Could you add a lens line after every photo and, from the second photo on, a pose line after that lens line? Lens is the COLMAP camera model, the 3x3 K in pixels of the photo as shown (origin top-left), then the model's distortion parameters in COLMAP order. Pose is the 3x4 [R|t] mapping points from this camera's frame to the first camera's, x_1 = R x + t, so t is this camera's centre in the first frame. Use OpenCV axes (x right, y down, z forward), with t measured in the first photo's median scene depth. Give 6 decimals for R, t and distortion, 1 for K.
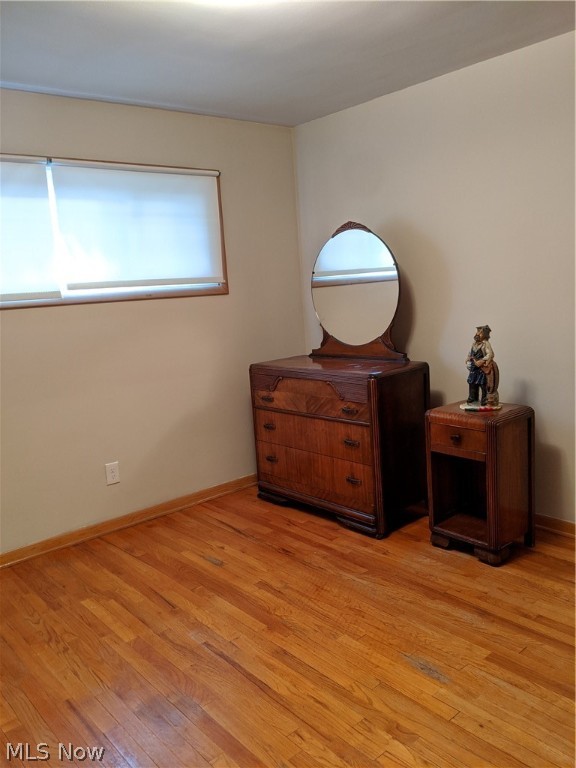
lens RADIAL K [[615.8, 0, 288.0], [0, 615.8, 384.0], [0, 0, 1]] dist [0.124914, -0.214803]
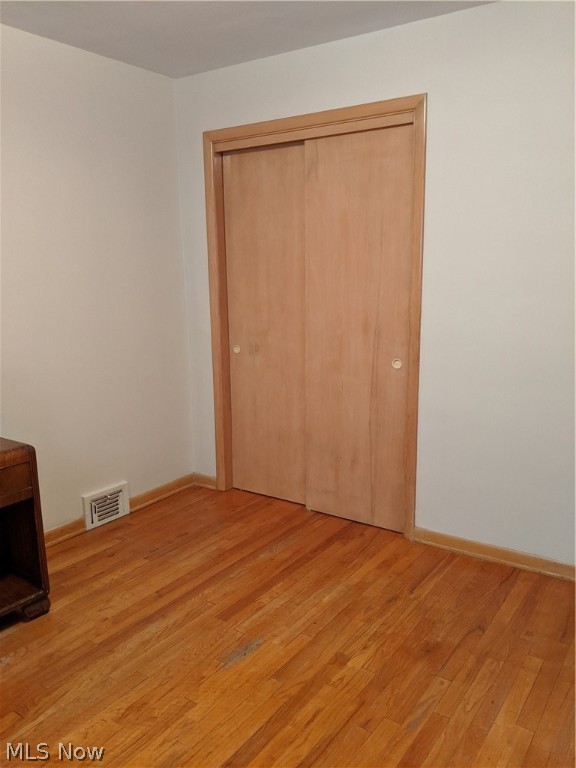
lens RADIAL K [[615.8, 0, 288.0], [0, 615.8, 384.0], [0, 0, 1]] dist [0.124914, -0.214803]
pose [[-0.252385, -0.113415, 0.960957, -0.626301], [0.186472, 0.968791, 0.163315, -0.108298], [-0.949489, 0.220410, -0.223360, 0.906316]]
